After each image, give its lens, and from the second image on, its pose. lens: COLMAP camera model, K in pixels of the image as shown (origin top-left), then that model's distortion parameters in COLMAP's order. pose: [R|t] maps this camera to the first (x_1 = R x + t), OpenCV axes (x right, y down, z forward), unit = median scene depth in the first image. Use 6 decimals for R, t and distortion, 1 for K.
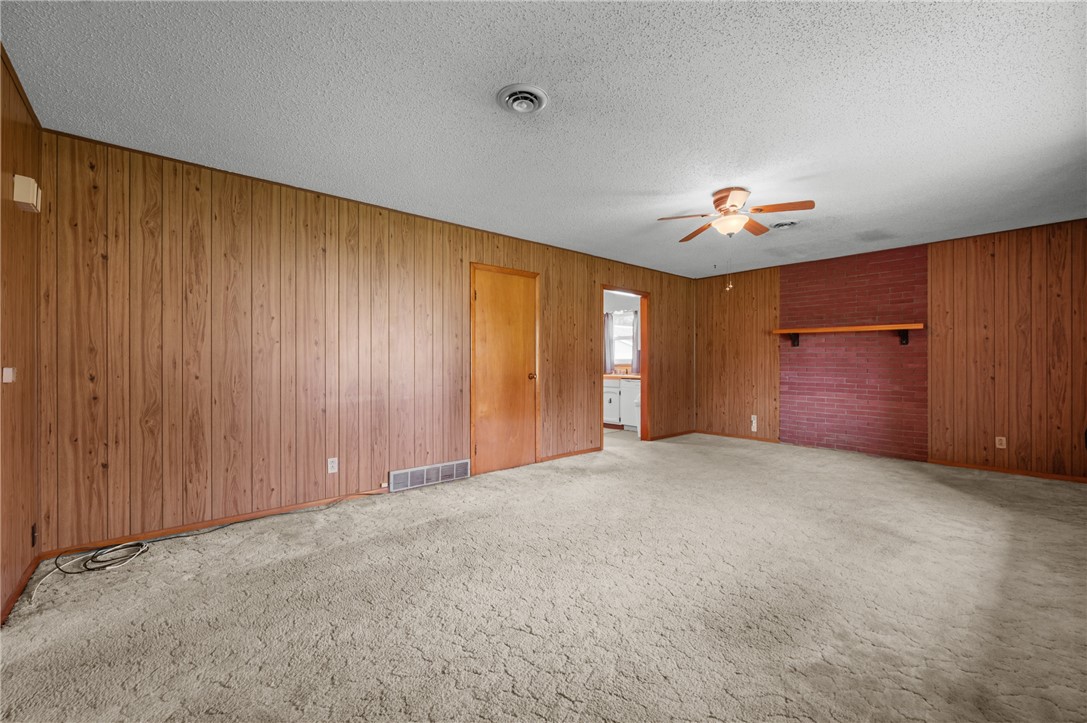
lens RADIAL K [[475.2, 0, 540.6], [0, 475.2, 359.6], [0, 0, 1]] dist [-0.015401, -0.000689]
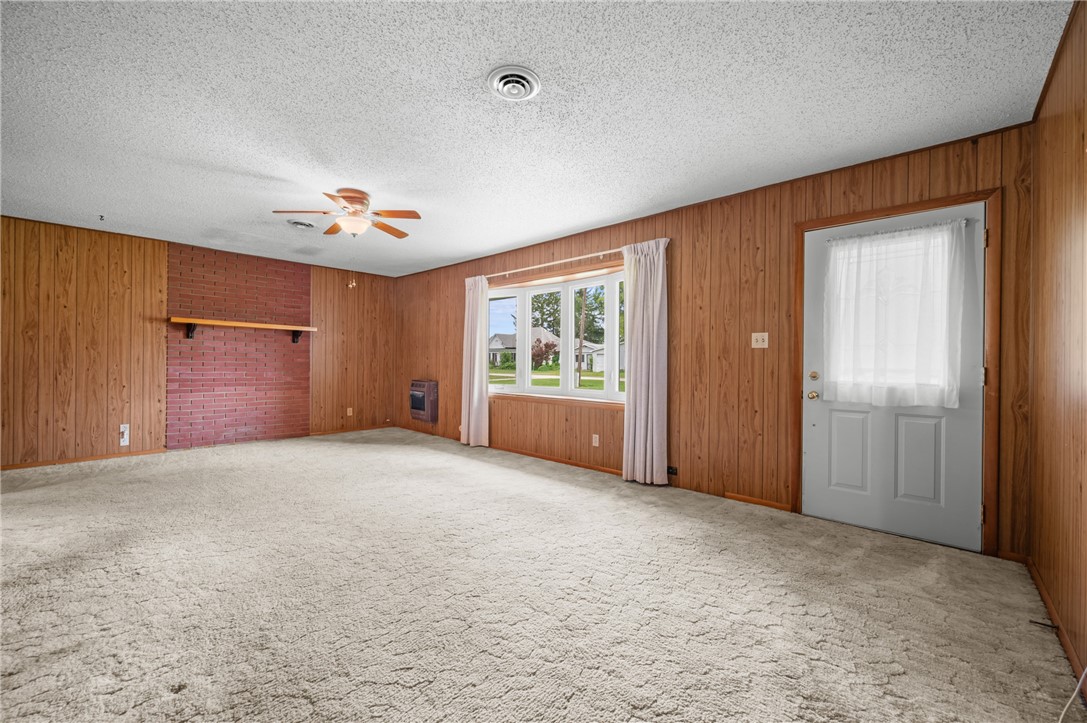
lens RADIAL K [[433.4, 0, 537.0], [0, 433.4, 359.3], [0, 0, 1]] dist [-0.003247, -0.000012]
pose [[-0.142395, 0.017905, 0.989648, -0.374382], [0.000332, 0.999837, -0.018042, 0.027945], [-0.989810, -0.002240, -0.142378, 0.490457]]
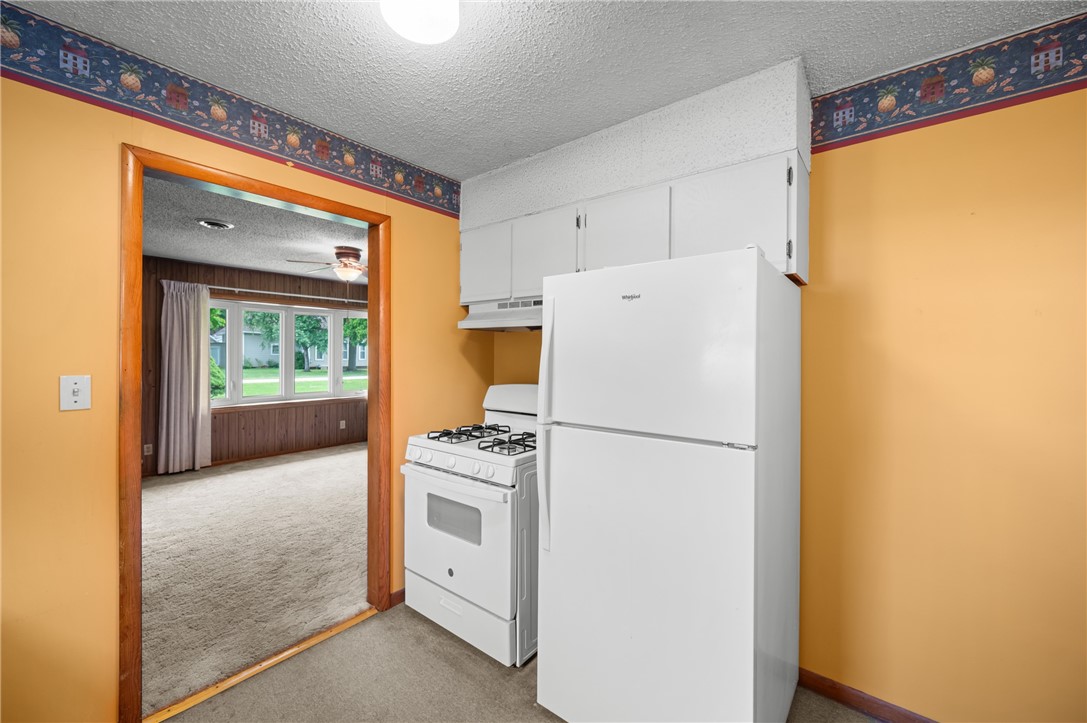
lens RADIAL K [[433.4, 0, 545.9], [0, 433.4, 356.9], [0, 0, 1]] dist [-0.003247, -0.000012]
pose [[-0.978429, 0.015455, -0.206004, 0.077017], [0.013437, 0.999847, 0.011189, -0.024779], [0.206145, 0.008180, -0.978487, 1.483434]]
